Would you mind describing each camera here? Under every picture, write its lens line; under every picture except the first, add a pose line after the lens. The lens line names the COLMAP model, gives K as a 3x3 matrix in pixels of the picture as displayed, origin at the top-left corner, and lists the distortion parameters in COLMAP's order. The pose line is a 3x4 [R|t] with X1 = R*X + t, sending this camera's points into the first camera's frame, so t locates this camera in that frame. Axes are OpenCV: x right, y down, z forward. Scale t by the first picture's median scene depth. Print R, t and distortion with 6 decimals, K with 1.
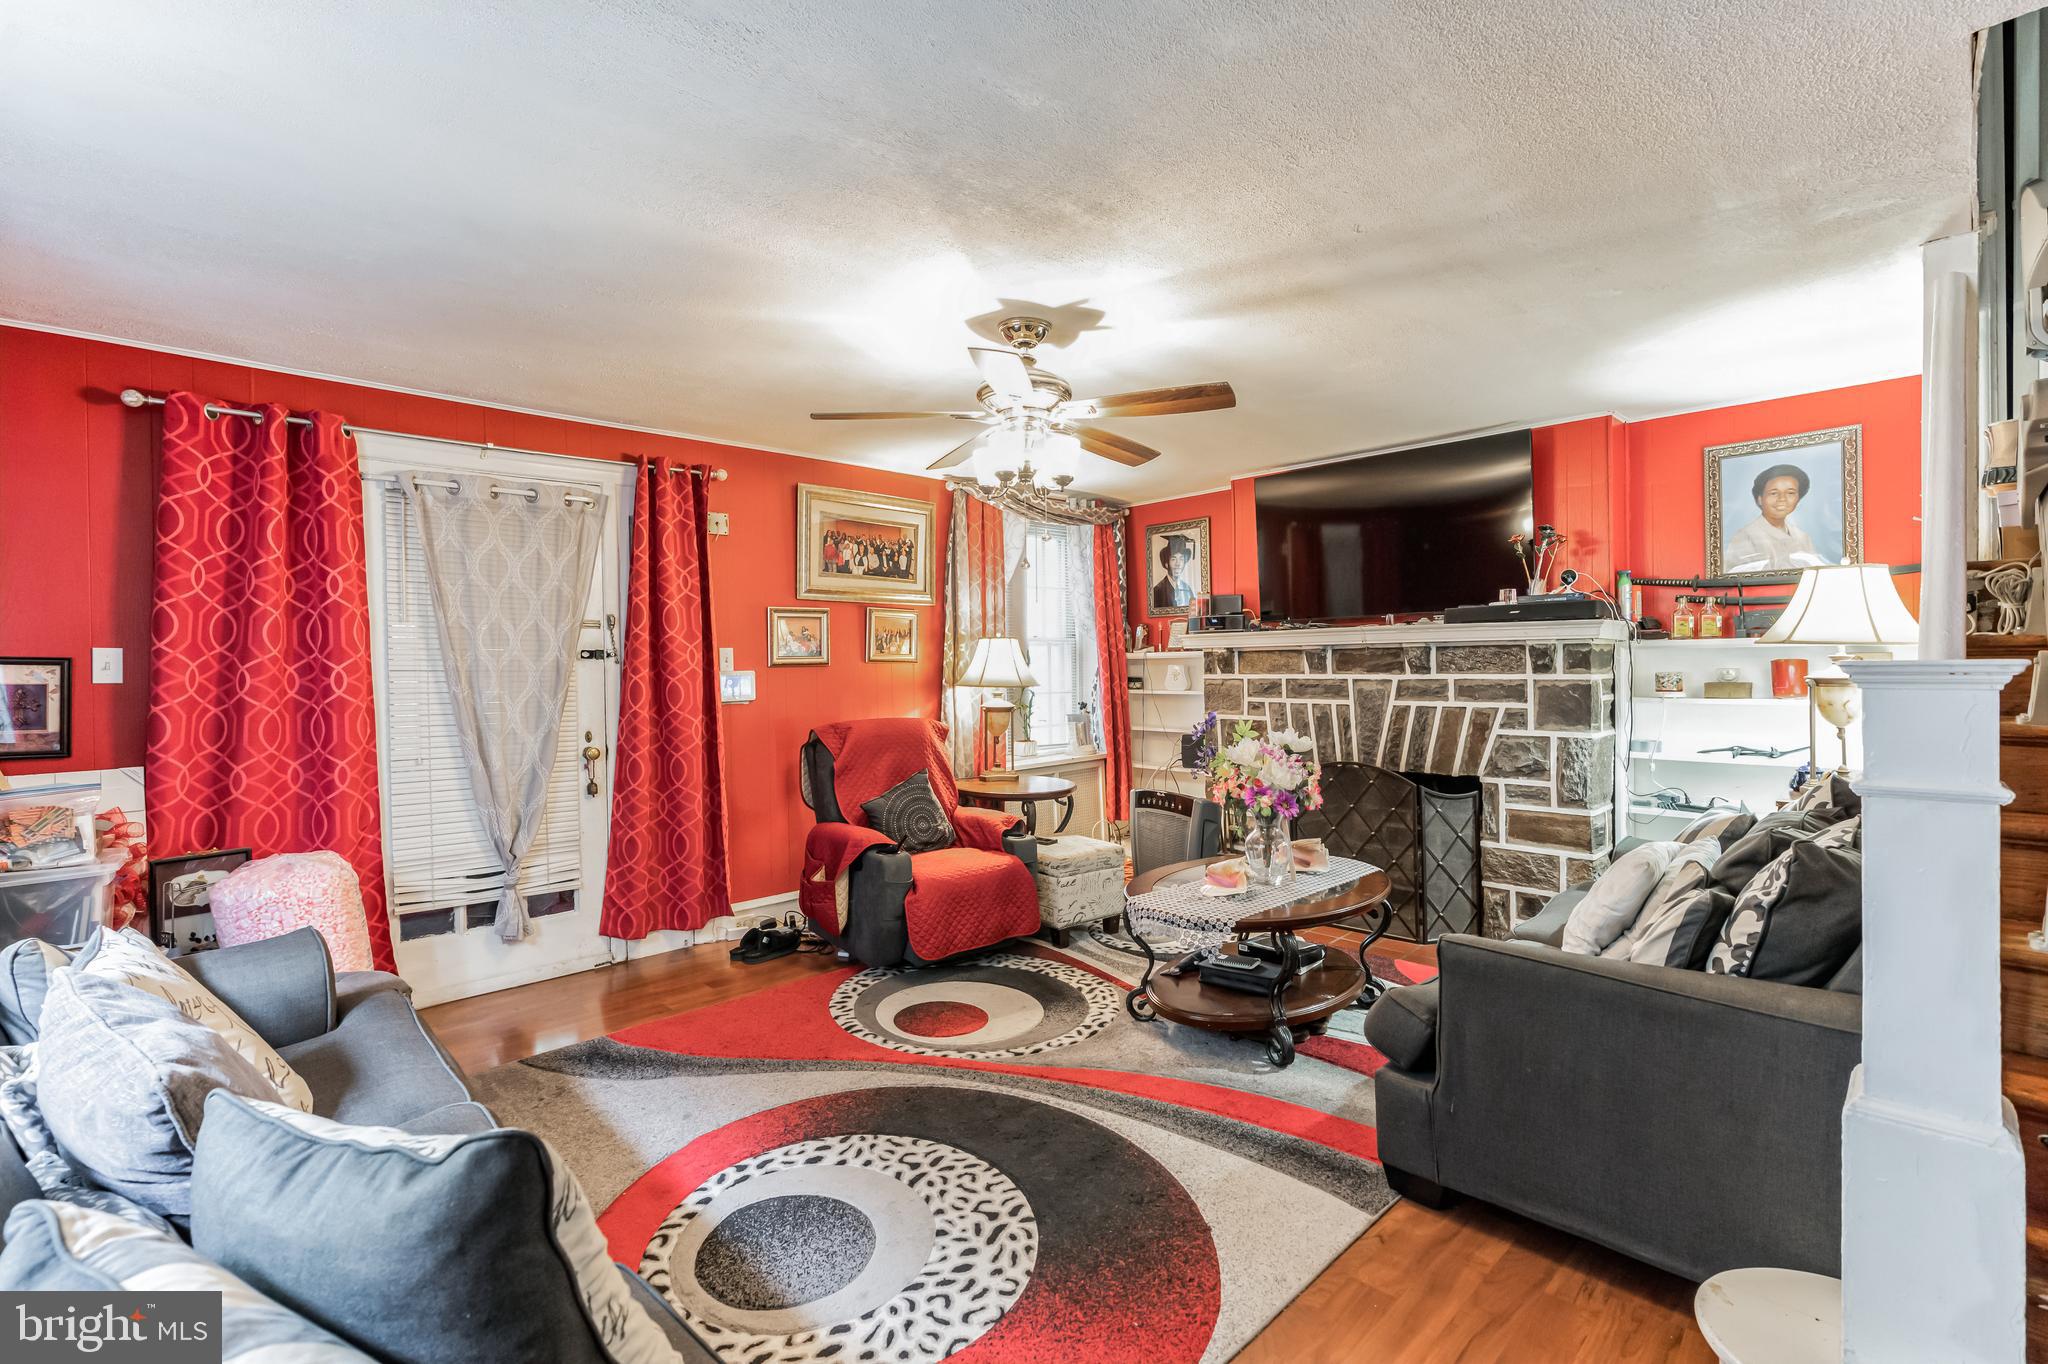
lens RADIAL K [[927.4, 0, 1023.5], [0, 927.4, 672.9], [0, 0, 1]] dist [-0.003496, 0.000099]
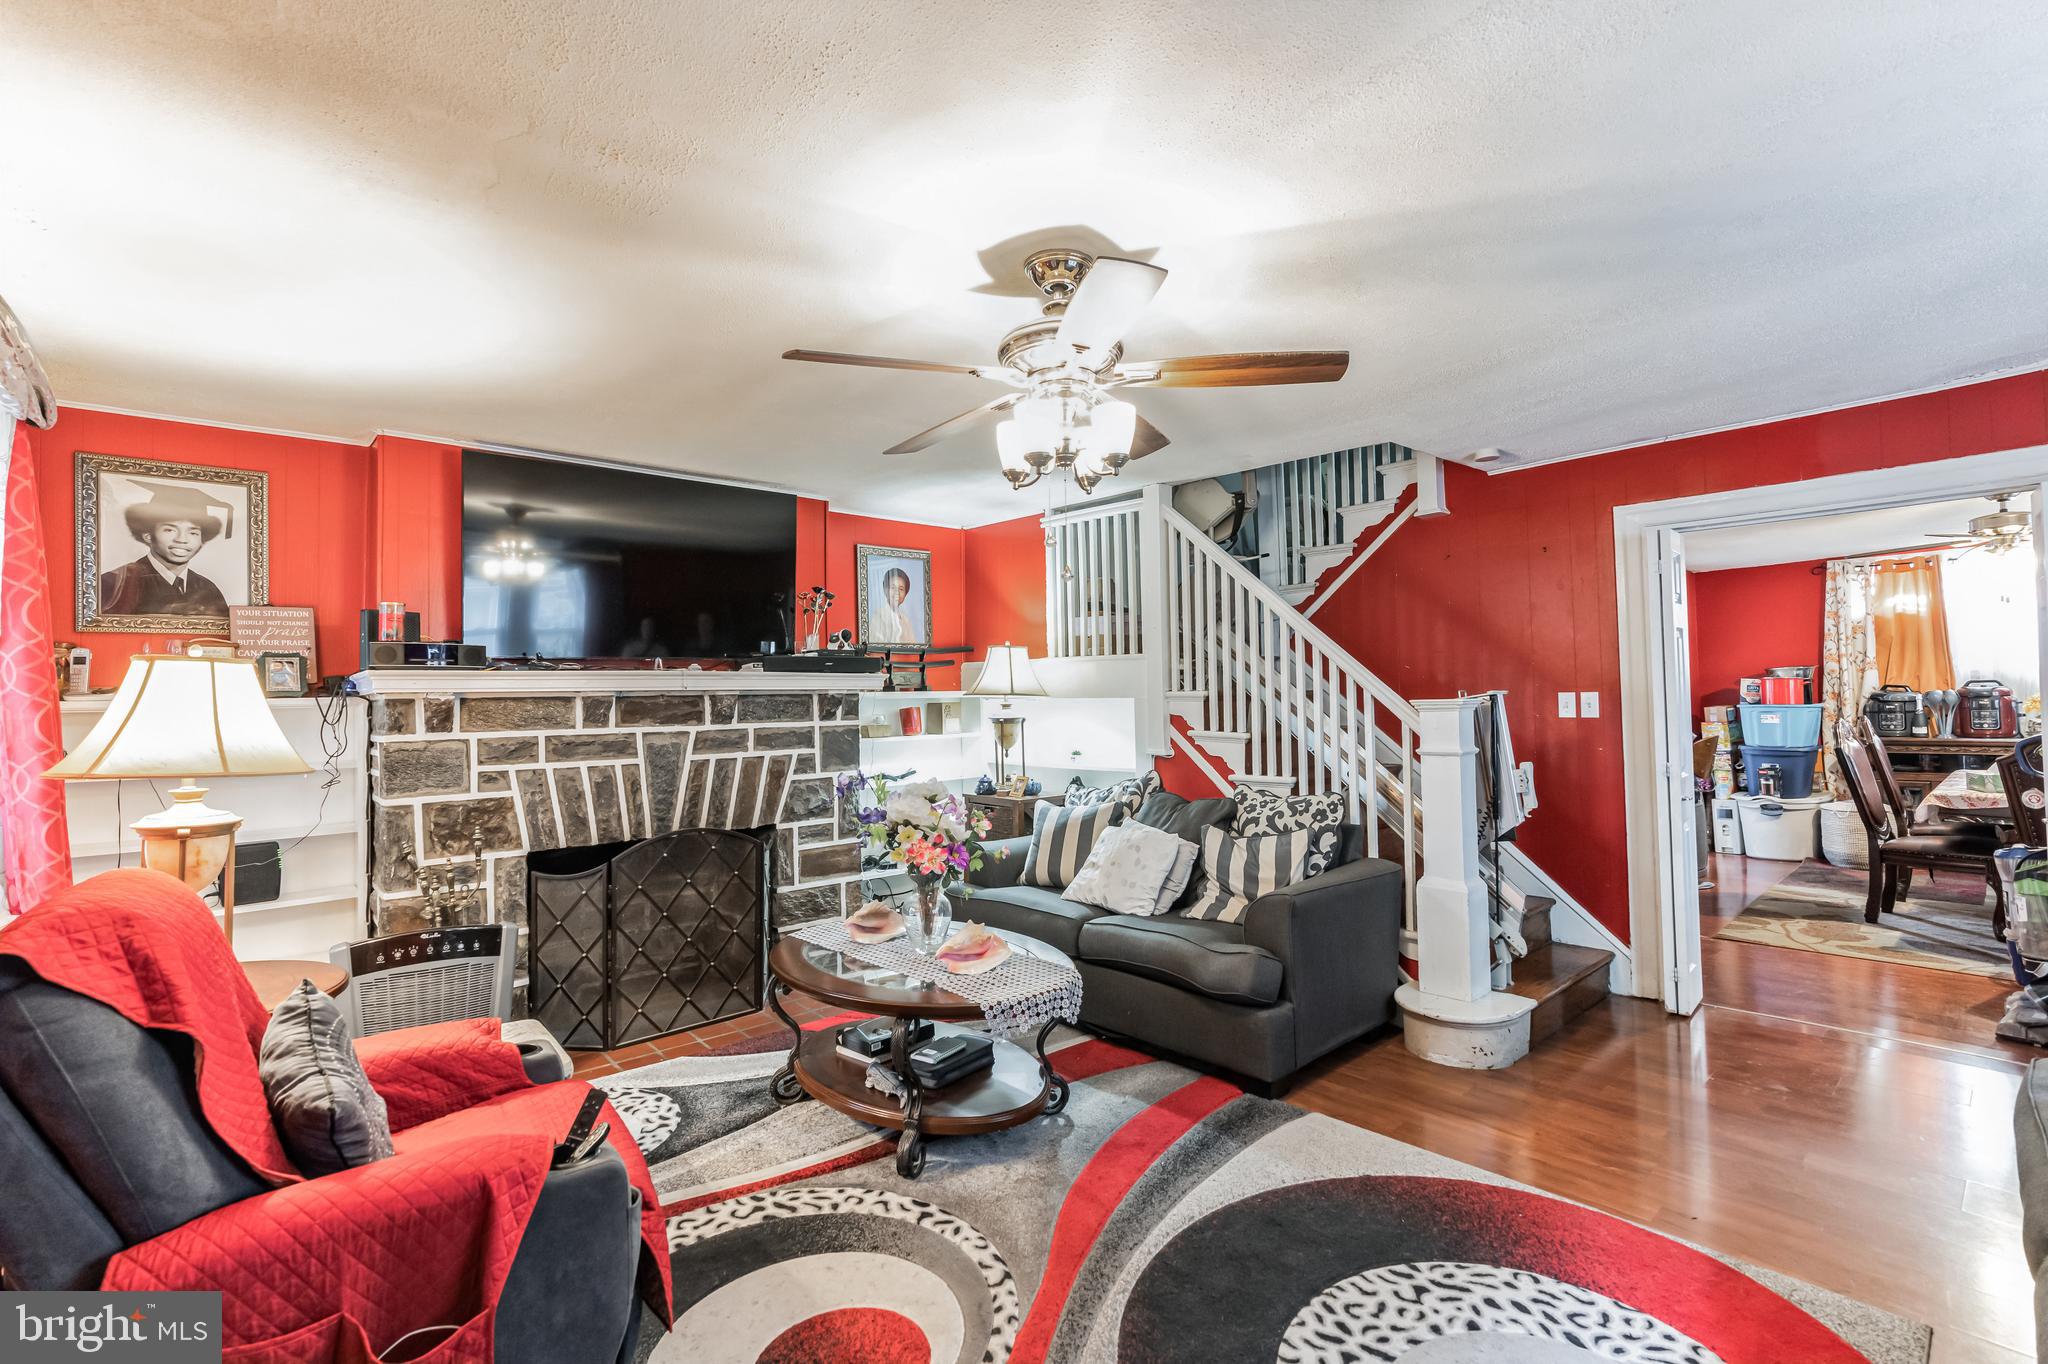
lens RADIAL K [[927.4, 0, 1023.5], [0, 927.4, 672.9], [0, 0, 1]] dist [-0.003496, 0.000099]
pose [[0.031928, 0.040468, 0.998671, -0.528861], [0.026137, 0.998804, -0.041309, -0.004118], [-0.999148, 0.027421, 0.030832, 0.713376]]
